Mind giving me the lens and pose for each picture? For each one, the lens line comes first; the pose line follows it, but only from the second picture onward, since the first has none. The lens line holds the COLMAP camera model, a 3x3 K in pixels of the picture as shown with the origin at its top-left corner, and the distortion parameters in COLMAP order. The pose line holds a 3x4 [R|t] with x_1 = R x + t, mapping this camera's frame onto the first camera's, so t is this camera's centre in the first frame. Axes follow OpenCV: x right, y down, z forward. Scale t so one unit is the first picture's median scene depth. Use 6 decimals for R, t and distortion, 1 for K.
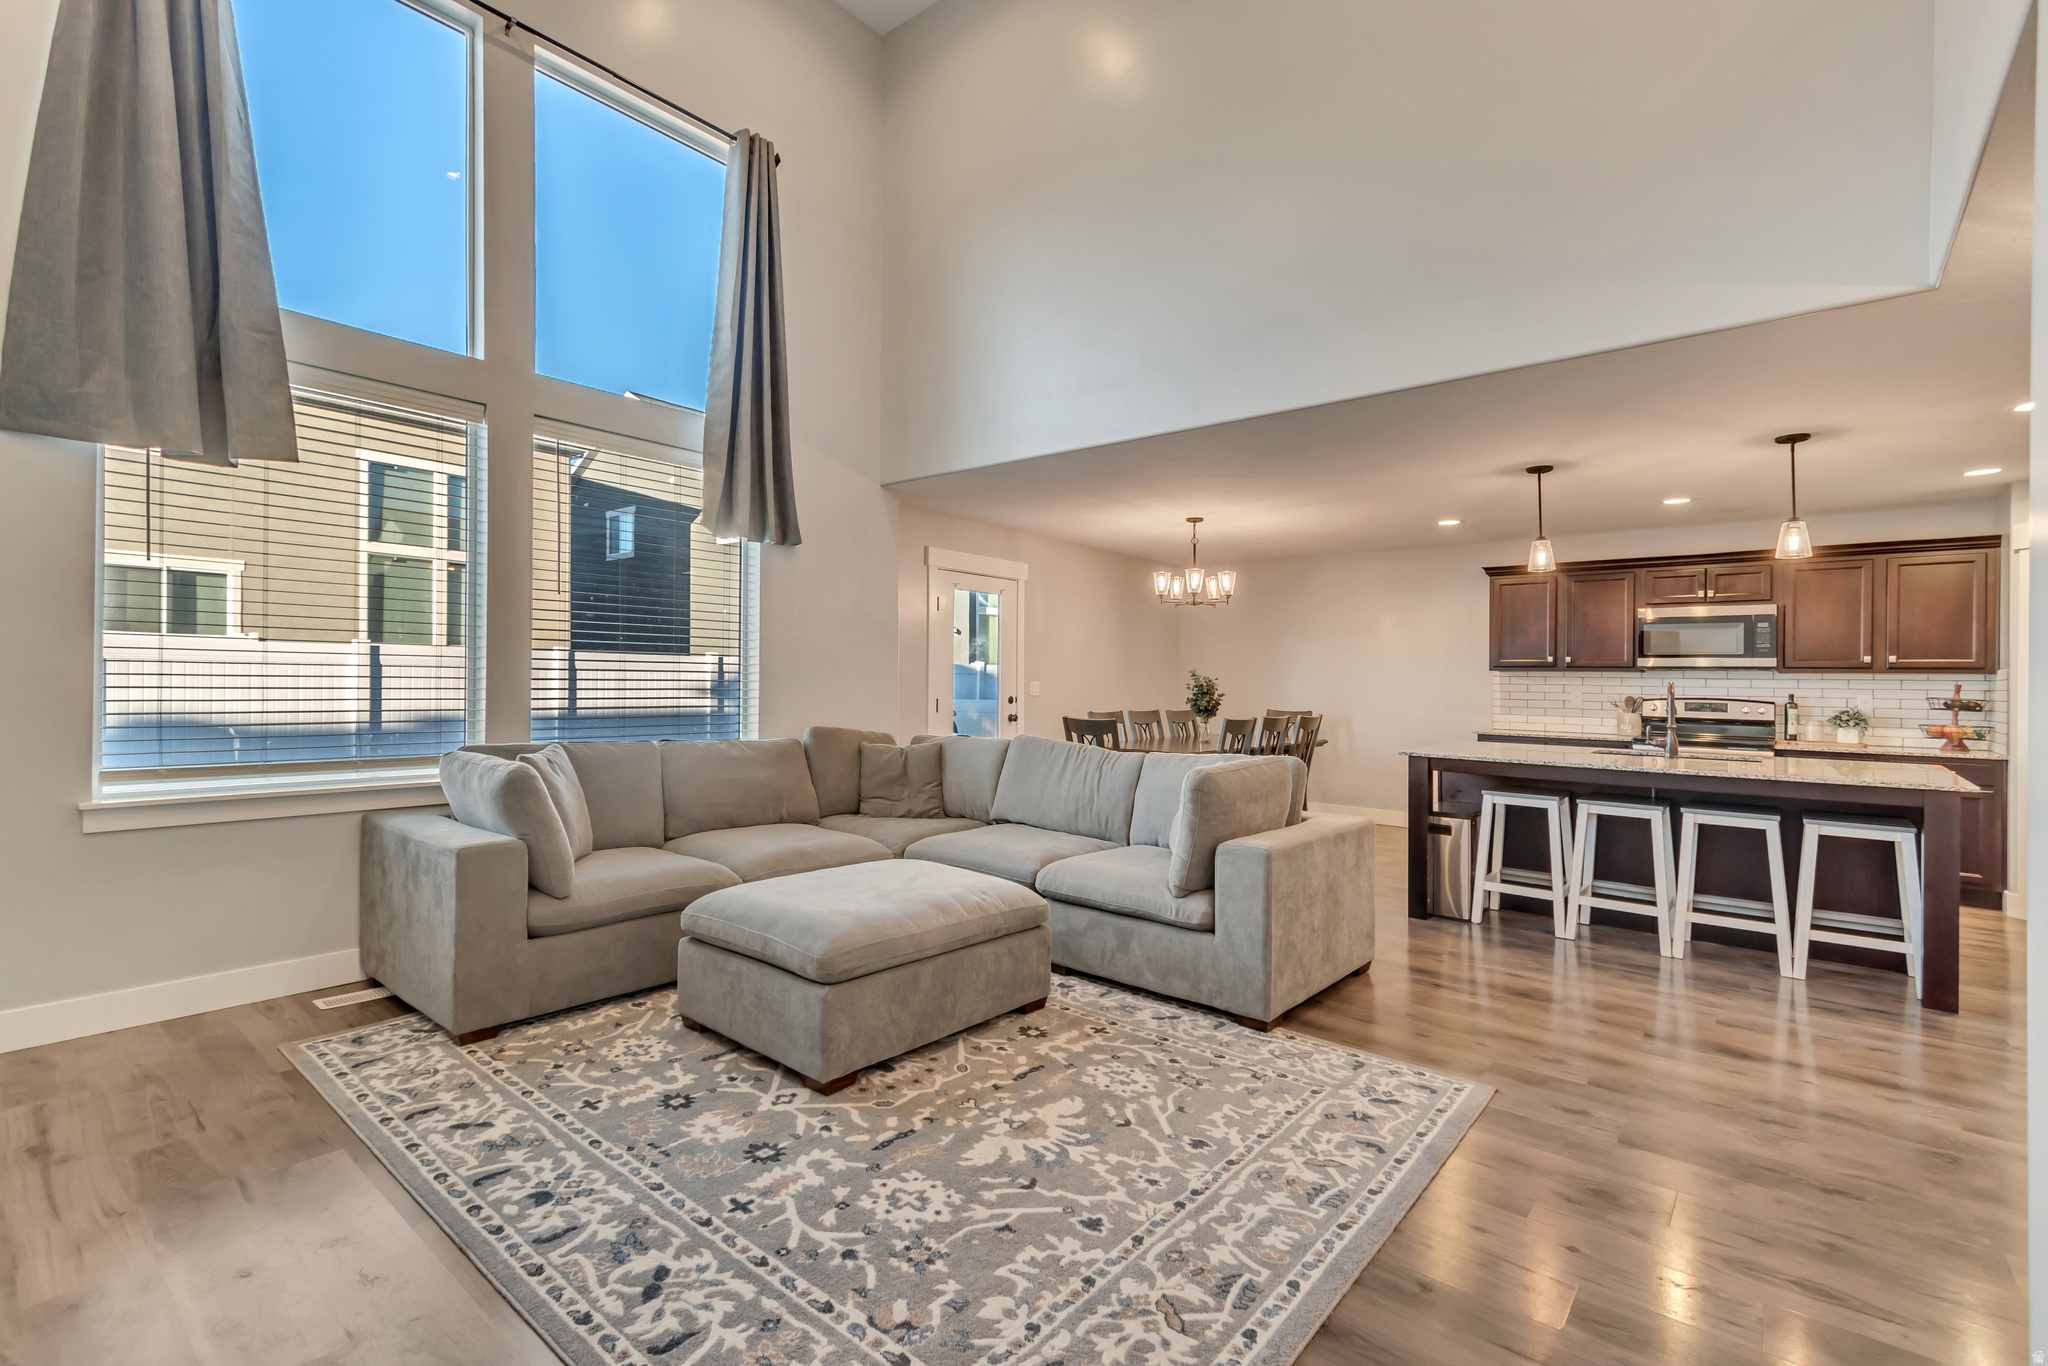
lens RADIAL K [[903.8, 0, 1021.5], [0, 903.8, 677.9], [0, 0, 1]] dist [0.020867, -0.006011]
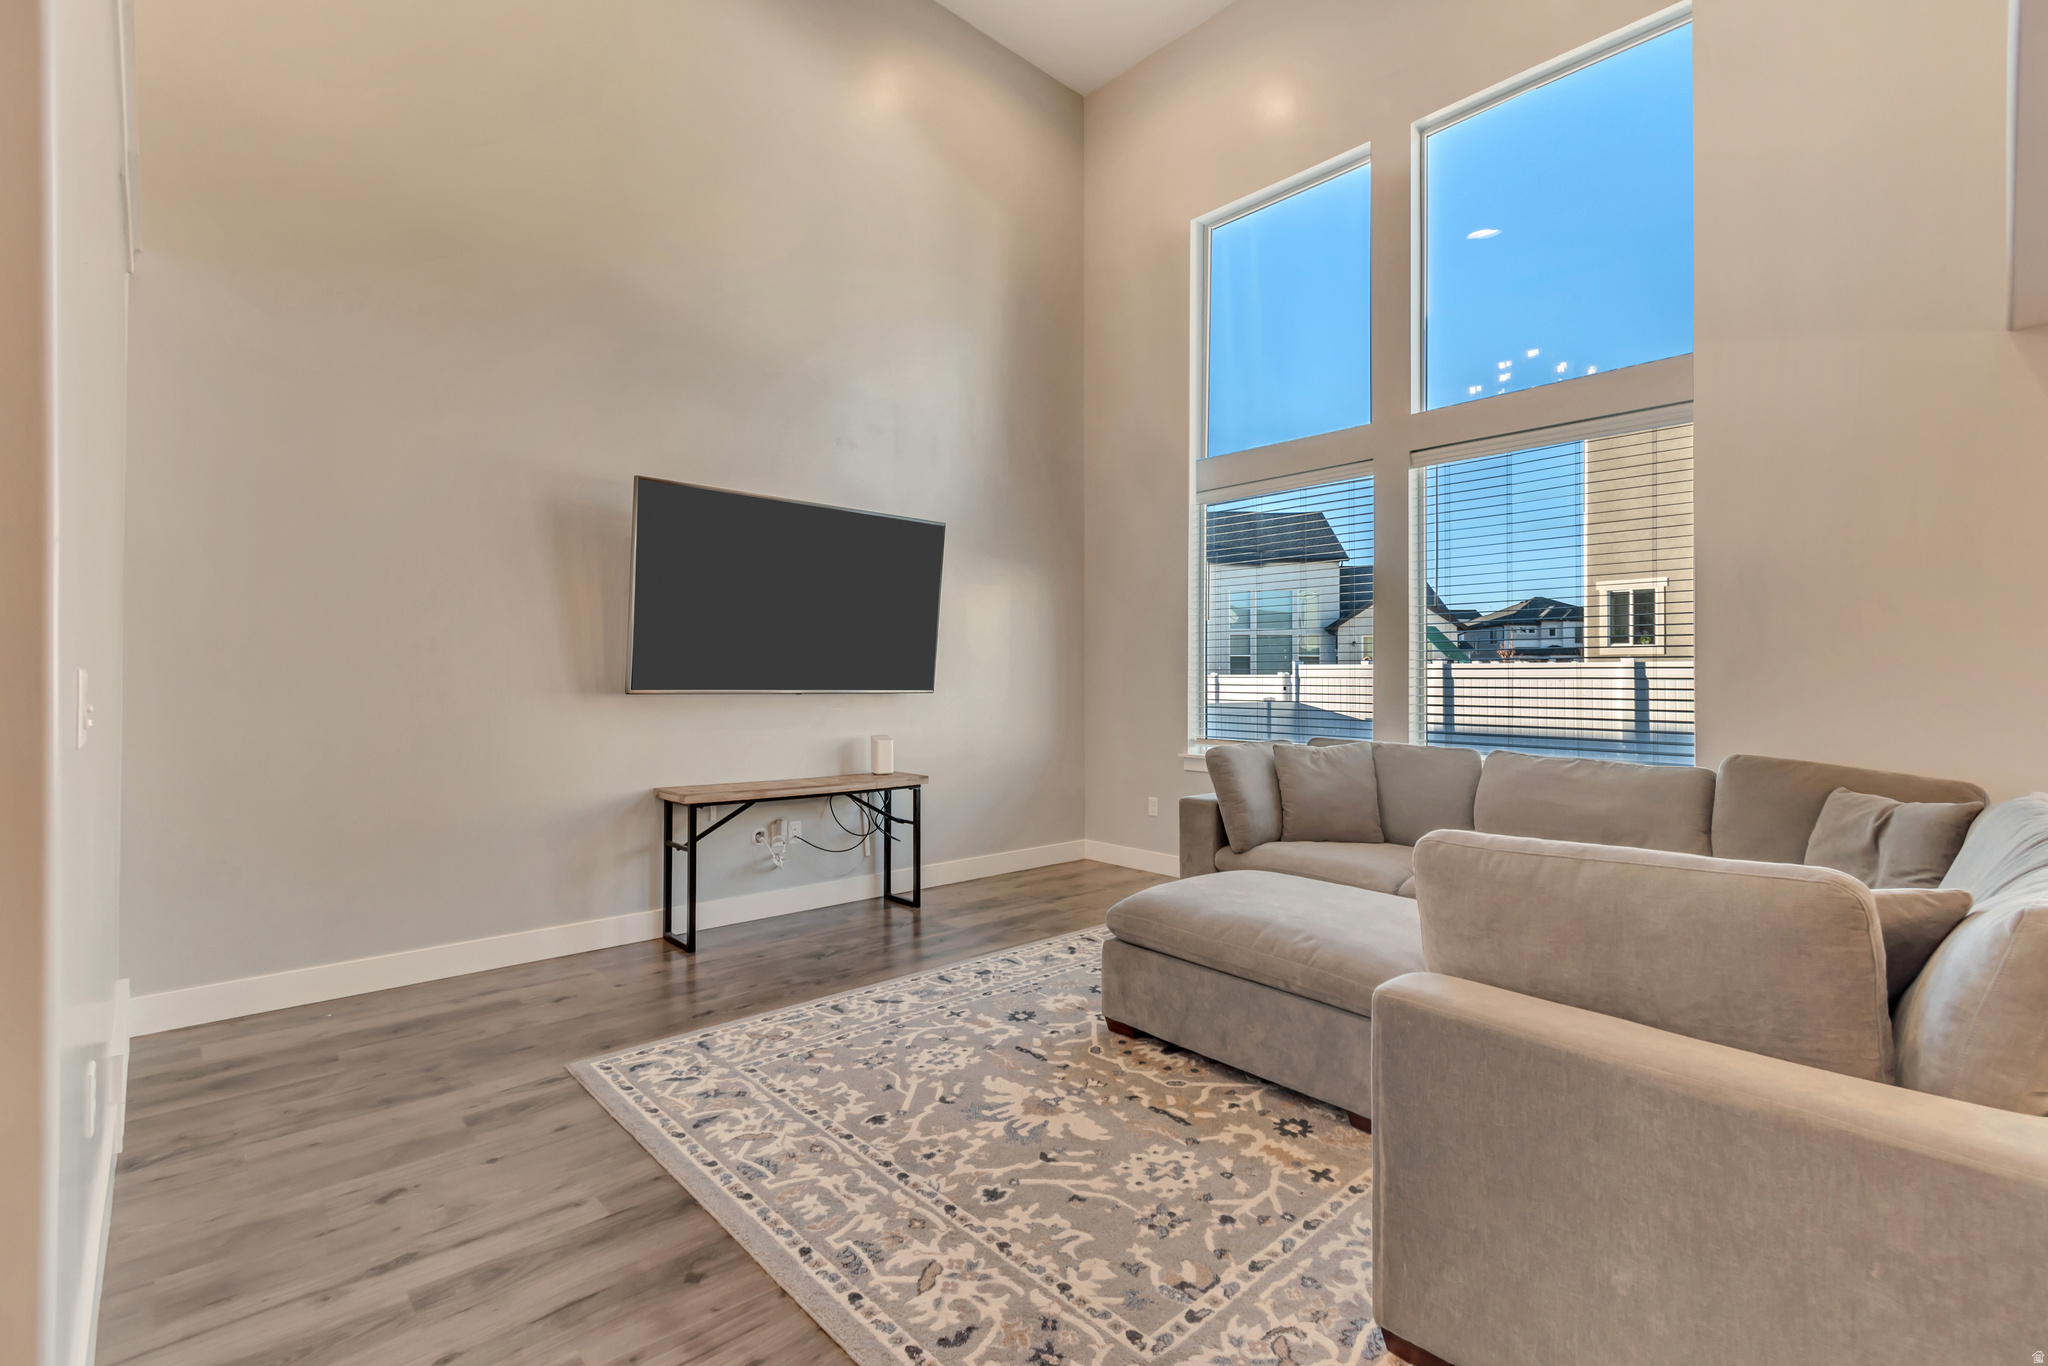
lens RADIAL K [[919.0, 0, 1050.5], [0, 919.0, 684.9], [0, 0, 1]] dist [0.015535, -0.000003]
pose [[-0.103107, -0.013757, -0.994575, 0.844821], [-0.008276, 0.999882, -0.012972, 0.024111], [0.994636, 0.006894, -0.103209, 0.891364]]
